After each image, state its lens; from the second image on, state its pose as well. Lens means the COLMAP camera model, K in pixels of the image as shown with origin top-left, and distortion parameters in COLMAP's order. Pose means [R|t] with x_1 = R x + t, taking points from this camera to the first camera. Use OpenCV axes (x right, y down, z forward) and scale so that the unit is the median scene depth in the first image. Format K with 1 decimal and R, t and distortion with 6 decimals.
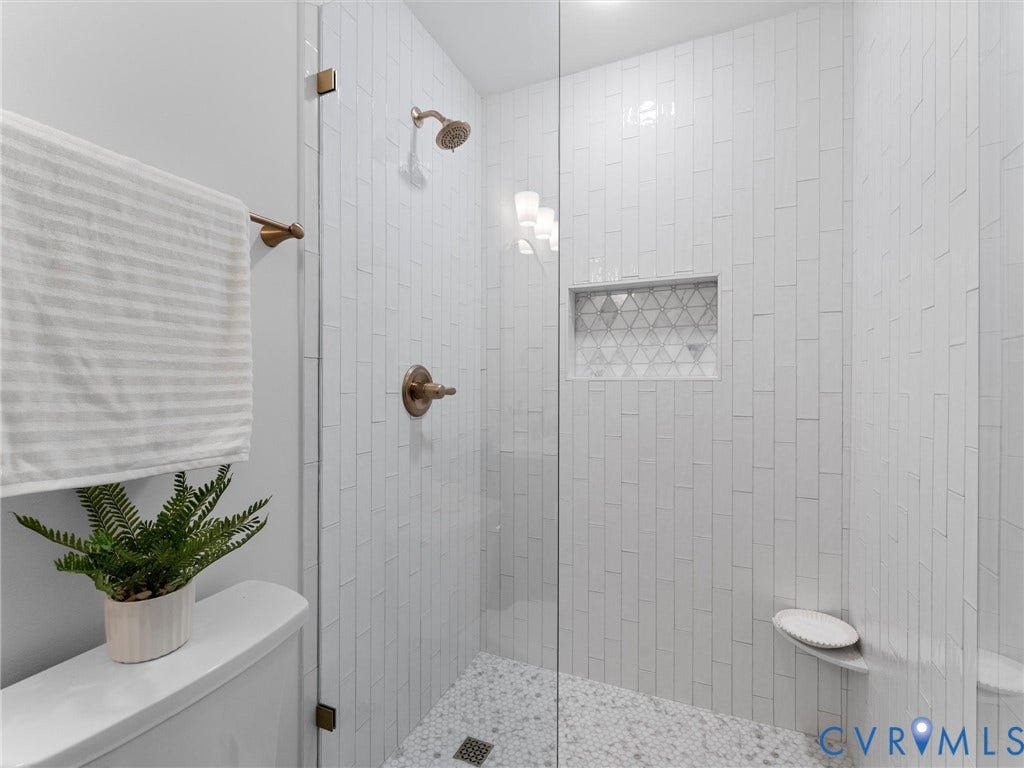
lens RADIAL K [[443.2, 0, 512.0], [0, 443.2, 384.0], [0, 0, 1]] dist [-0.002504, -0.000241]
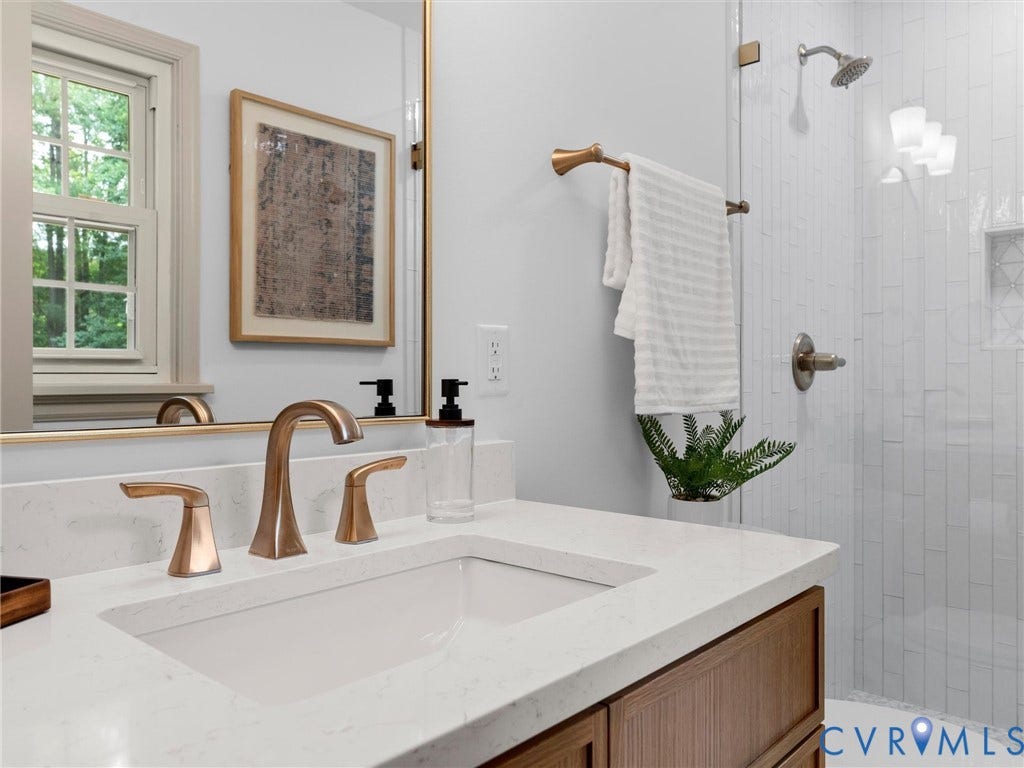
lens RADIAL K [[765.2, 0, 512.0], [0, 765.2, 384.0], [0, 0, 1]] dist [-0.002010, 0.002309]
pose [[0.956024, -0.004570, -0.293254, -0.621264], [0.004462, 0.999990, -0.001036, 0.113070], [0.293256, -0.000318, 0.956034, -1.227179]]
